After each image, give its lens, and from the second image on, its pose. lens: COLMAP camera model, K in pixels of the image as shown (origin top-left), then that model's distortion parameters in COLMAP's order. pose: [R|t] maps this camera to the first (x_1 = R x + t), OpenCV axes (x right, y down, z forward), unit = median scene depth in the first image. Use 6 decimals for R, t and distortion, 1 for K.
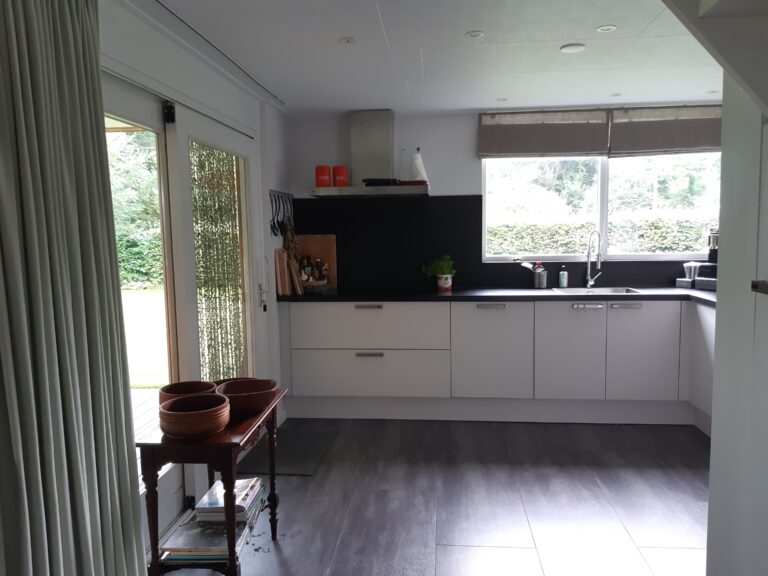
lens RADIAL K [[584.6, 0, 390.3], [0, 584.6, 287.9], [0, 0, 1]] dist [0.090848, -0.166324]
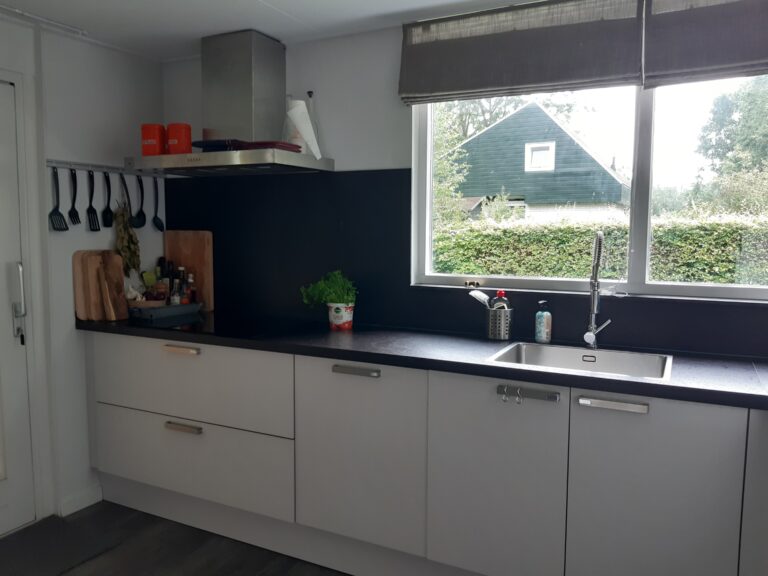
lens RADIAL K [[596.0, 0, 386.1], [0, 596.0, 283.7], [0, 0, 1]] dist [0.049955, -0.093732]
pose [[0.927214, 0.052175, -0.370879, 0.360866], [-0.055328, 0.998466, 0.002141, -0.046166], [0.370422, 0.018534, 0.928679, 0.457792]]
